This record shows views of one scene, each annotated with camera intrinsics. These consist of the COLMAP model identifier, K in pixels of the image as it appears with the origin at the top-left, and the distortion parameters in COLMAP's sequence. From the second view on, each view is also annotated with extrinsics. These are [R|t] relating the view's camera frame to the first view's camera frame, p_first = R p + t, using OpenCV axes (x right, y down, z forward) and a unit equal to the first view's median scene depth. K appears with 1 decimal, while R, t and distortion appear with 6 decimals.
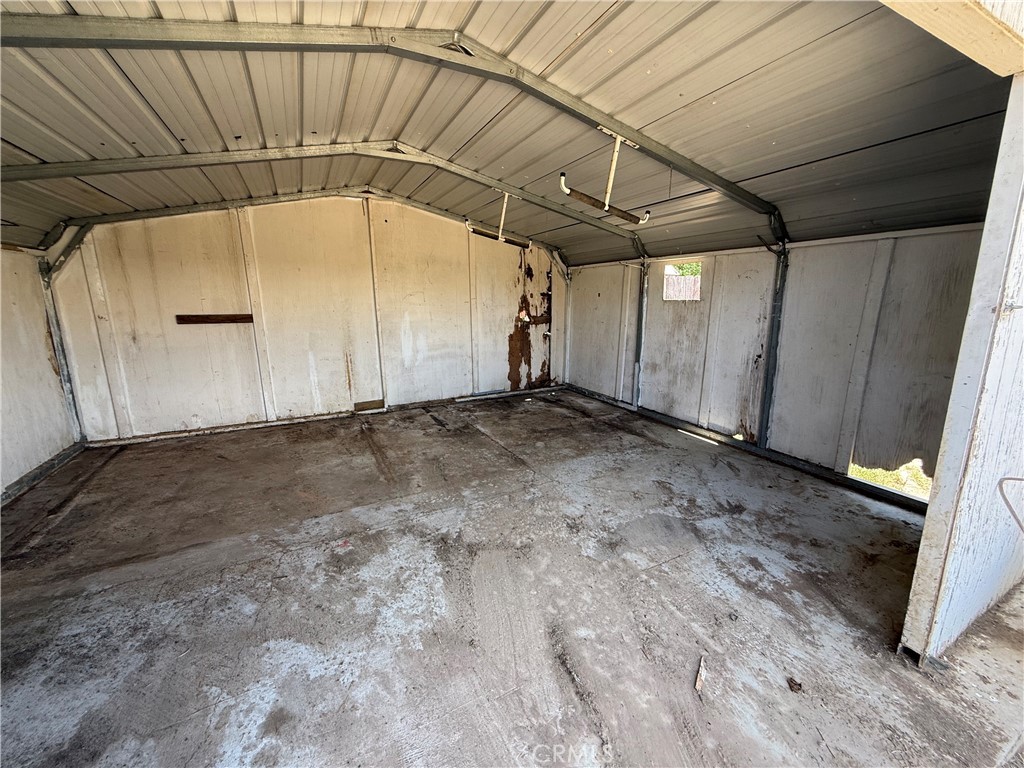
lens RADIAL K [[410.7, 0, 512.0], [0, 410.7, 383.3], [0, 0, 1]] dist [-0.000996, 0.000481]
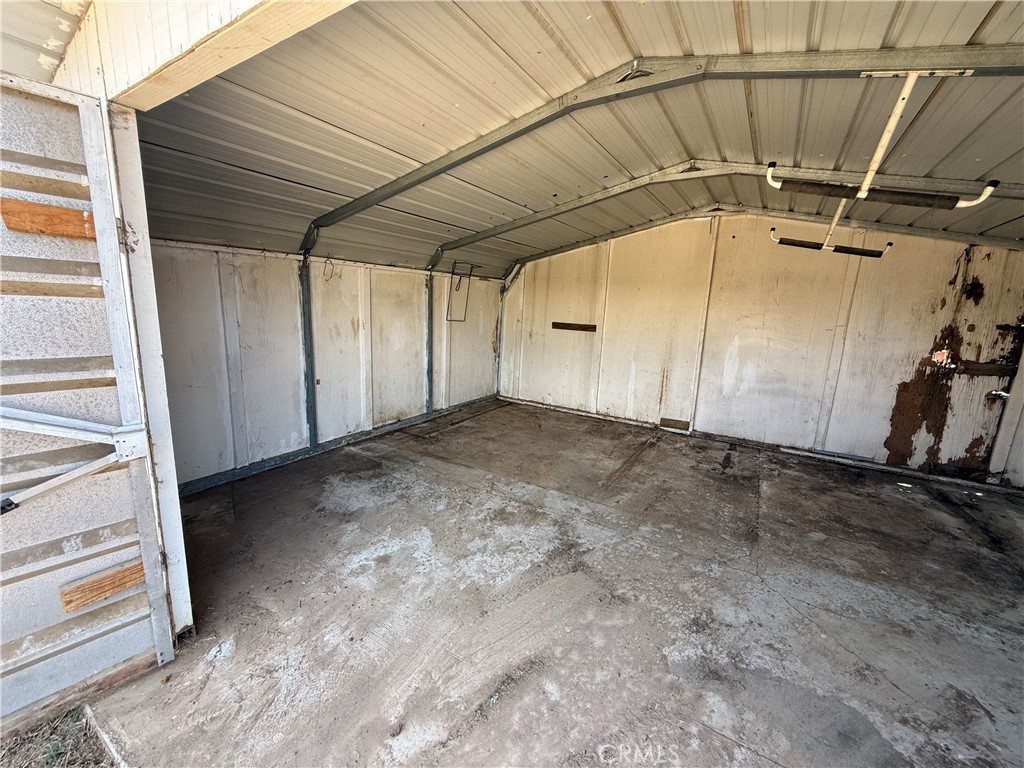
lens RADIAL K [[410.7, 0, 507.4], [0, 410.7, 382.7], [0, 0, 1]] dist [-0.000996, 0.000481]
pose [[0.503215, 0.185408, -0.844037, 0.381149], [-0.219543, 0.972096, 0.082647, -0.051722], [0.835809, 0.143713, 0.529878, 0.169058]]
